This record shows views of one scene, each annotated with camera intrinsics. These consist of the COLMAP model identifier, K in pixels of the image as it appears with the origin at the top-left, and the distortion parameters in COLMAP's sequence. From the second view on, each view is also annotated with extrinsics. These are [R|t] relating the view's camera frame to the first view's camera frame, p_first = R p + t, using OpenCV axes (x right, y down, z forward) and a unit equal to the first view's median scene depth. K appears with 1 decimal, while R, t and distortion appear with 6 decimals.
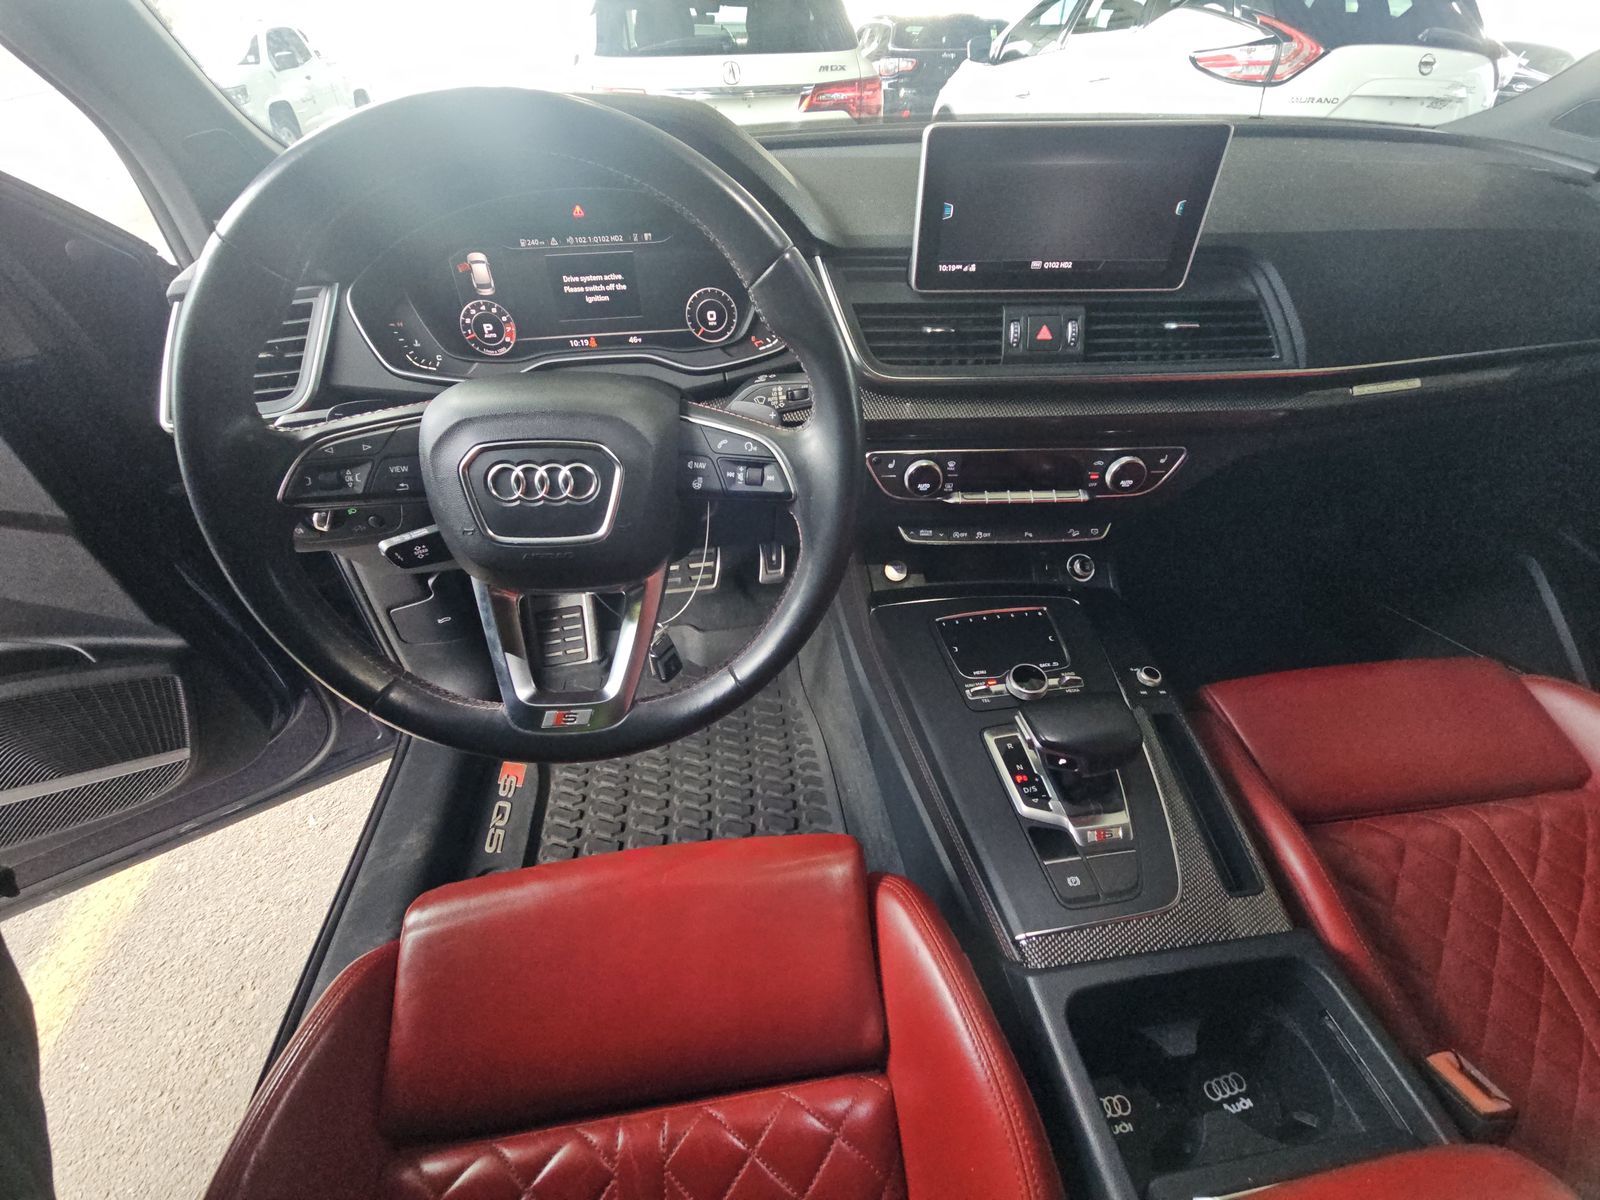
lens RADIAL K [[650.5, 0, 792.1], [0, 650.5, 596.0], [0, 0, 1]] dist [0.012876, -0.007873]
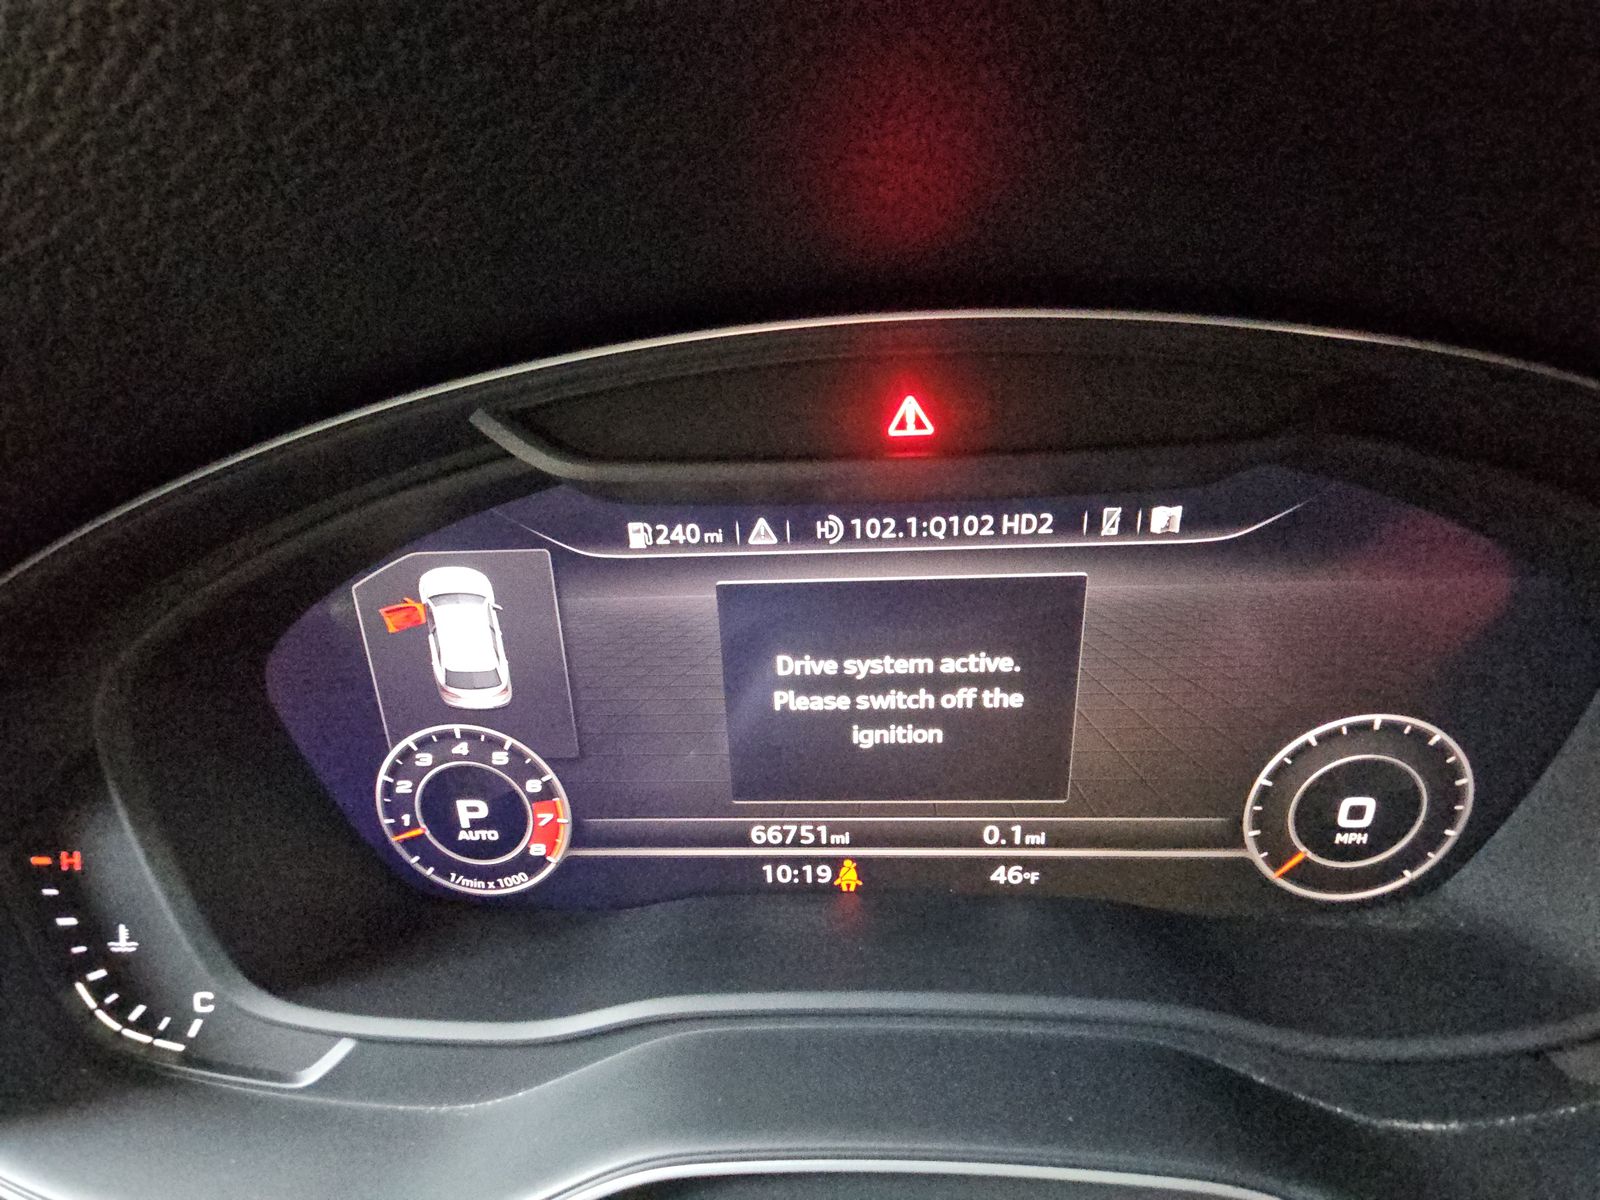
lens RADIAL K [[650.5, 0, 792.1], [0, 650.5, 596.0], [0, 0, 1]] dist [0.012876, -0.007873]
pose [[0.985496, 0.045566, -0.163466, -0.291438], [-0.089057, 0.958837, -0.269629, -0.424261], [0.144452, 0.280276, 0.948988, 0.725319]]
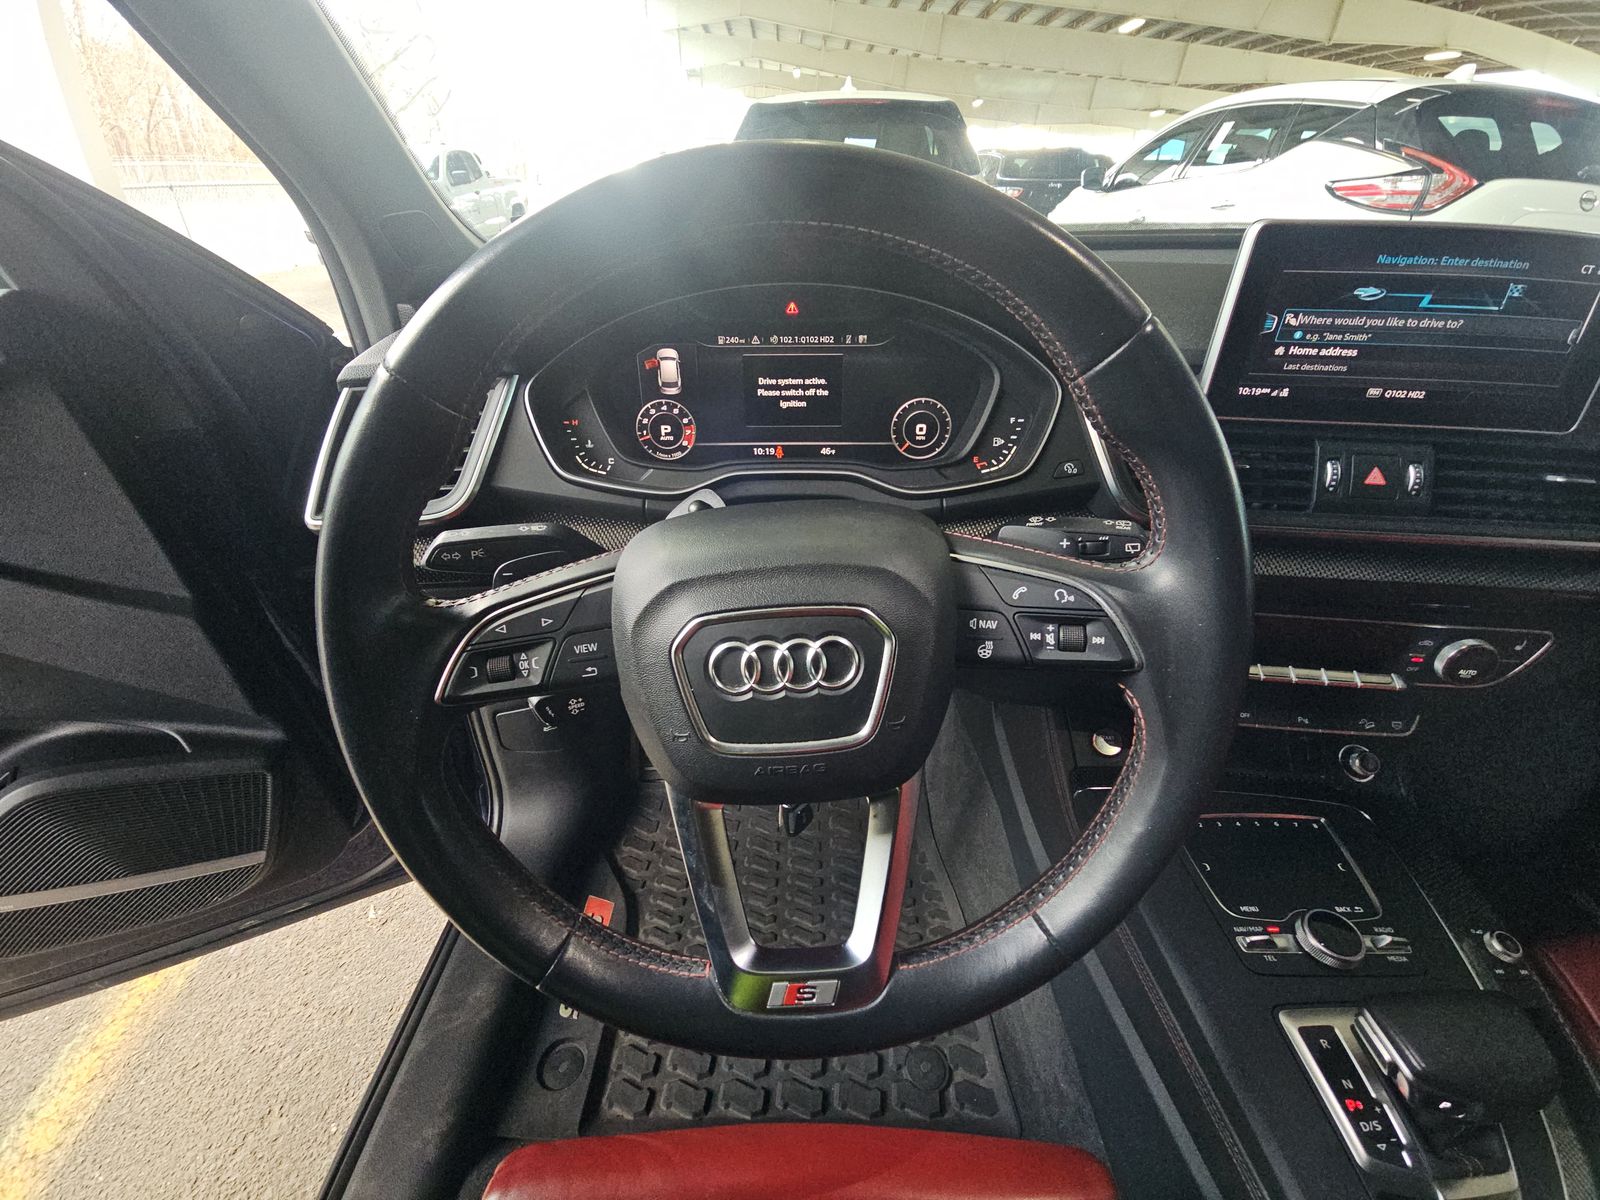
lens RADIAL K [[650.5, 0, 792.1], [0, 650.5, 596.0], [0, 0, 1]] dist [0.012876, -0.007873]
pose [[0.991158, 0.081287, -0.104875, -0.183695], [-0.094001, 0.987993, -0.122613, -0.096884], [0.093649, 0.131387, 0.986898, 0.179032]]
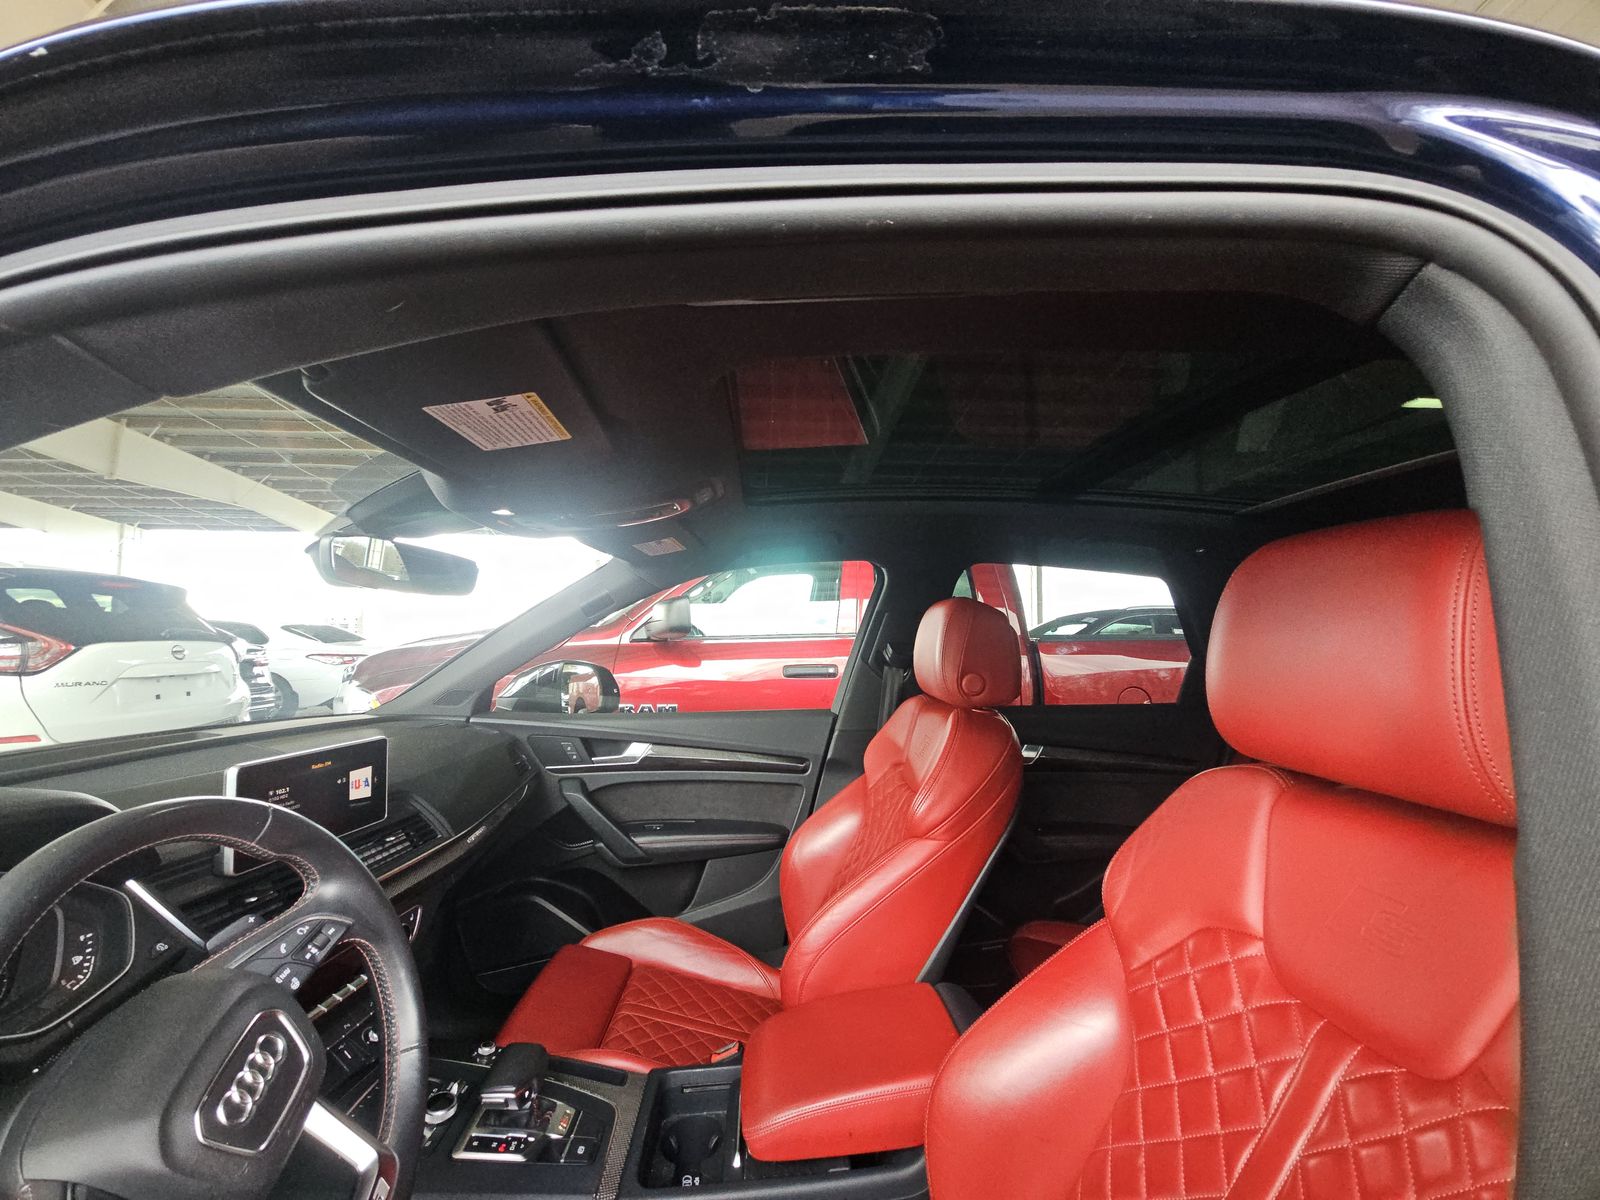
lens RADIAL K [[650.5, 0, 792.1], [0, 650.5, 596.0], [0, 0, 1]] dist [0.012876, -0.007873]
pose [[0.092855, 0.075164, 0.992839, -0.902848], [0.620957, 0.775101, -0.116755, -0.063802], [-0.778325, 0.627351, 0.025298, -0.182745]]
